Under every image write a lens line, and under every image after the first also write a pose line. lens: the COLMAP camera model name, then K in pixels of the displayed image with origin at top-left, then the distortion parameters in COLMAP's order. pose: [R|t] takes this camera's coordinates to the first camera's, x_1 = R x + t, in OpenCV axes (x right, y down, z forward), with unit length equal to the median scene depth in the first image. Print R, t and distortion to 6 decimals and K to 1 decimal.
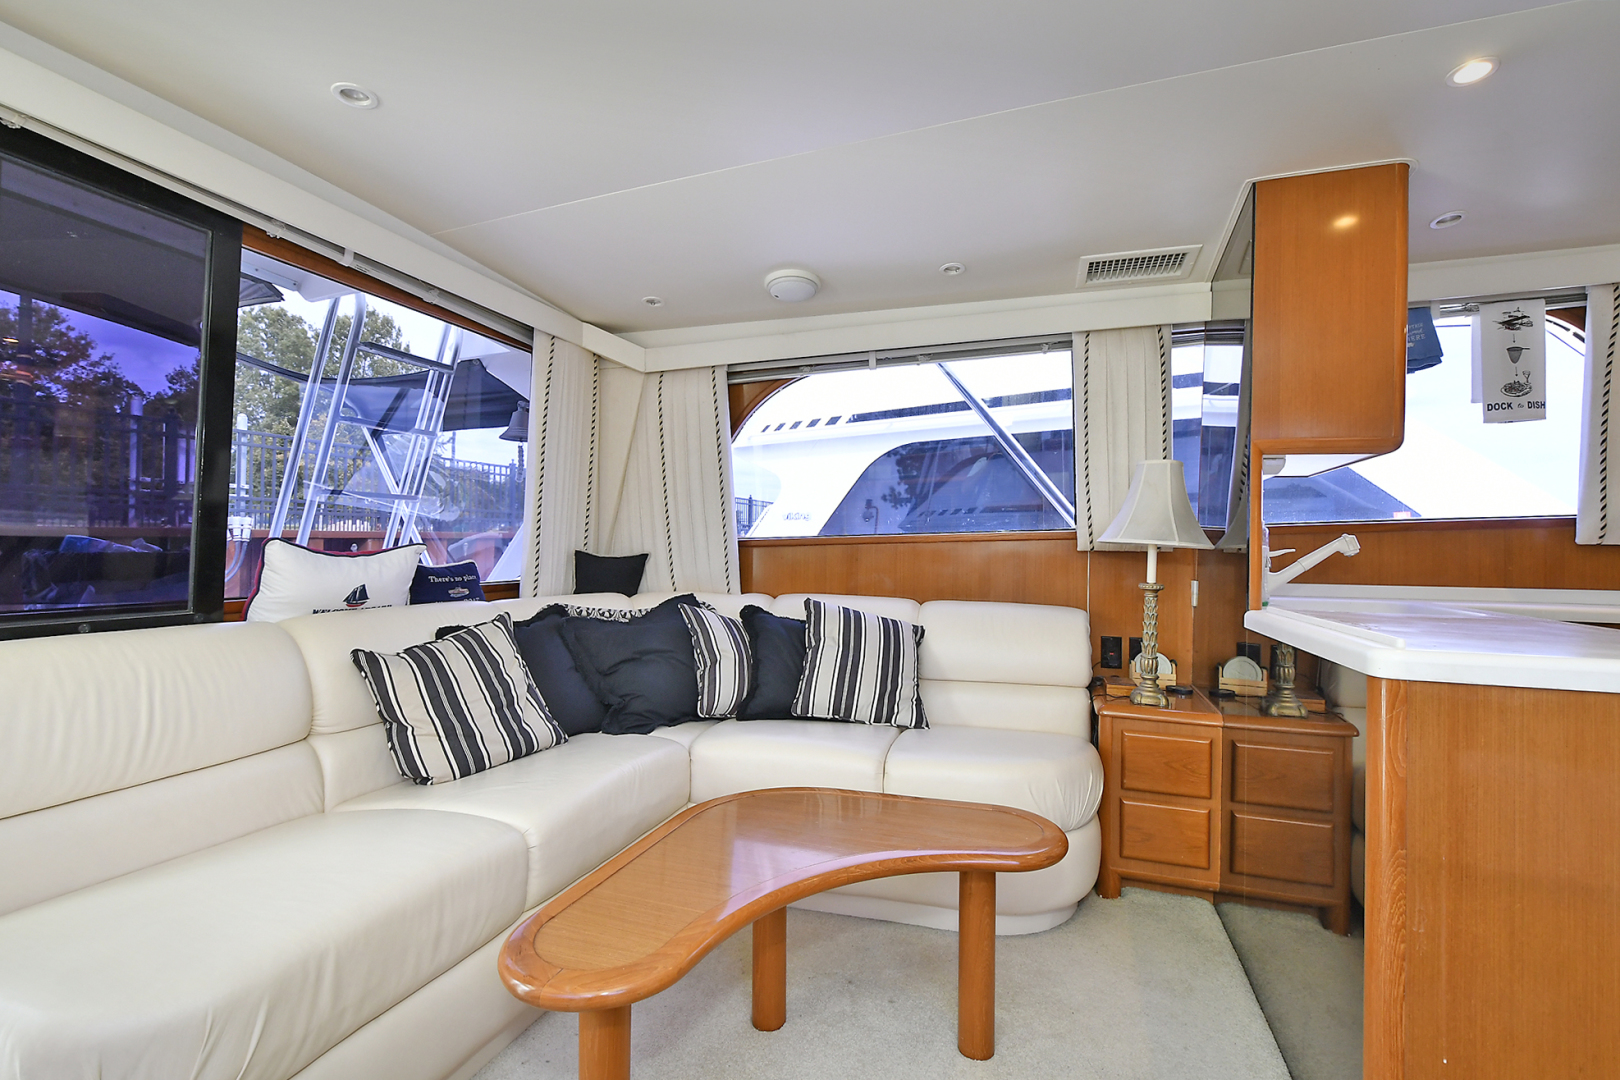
lens RADIAL K [[721.8, 0, 810.0], [0, 721.8, 540.0], [0, 0, 1]] dist [0.001092, -0.000678]
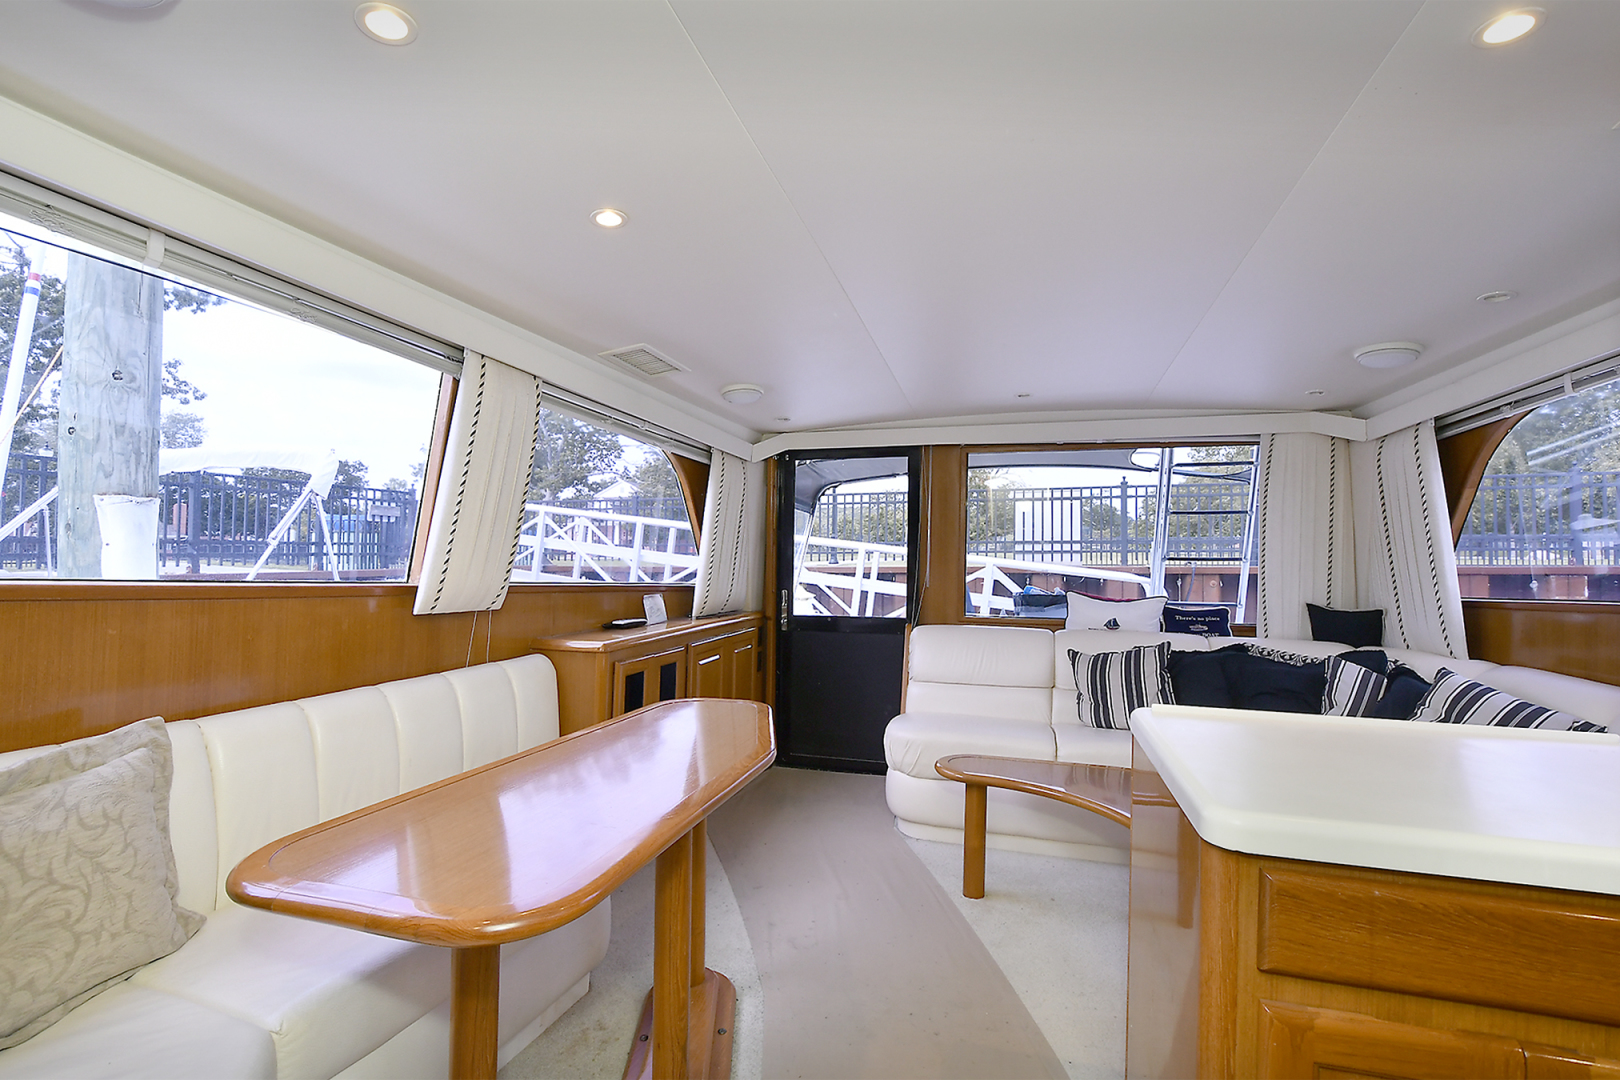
lens RADIAL K [[721.8, 0, 810.0], [0, 721.8, 540.0], [0, 0, 1]] dist [0.001092, -0.000678]
pose [[0.040663, -0.030972, -0.998693, 0.966719], [0.007307, 0.999502, -0.030699, -0.068444], [0.999146, -0.006049, 0.040869, 0.151129]]
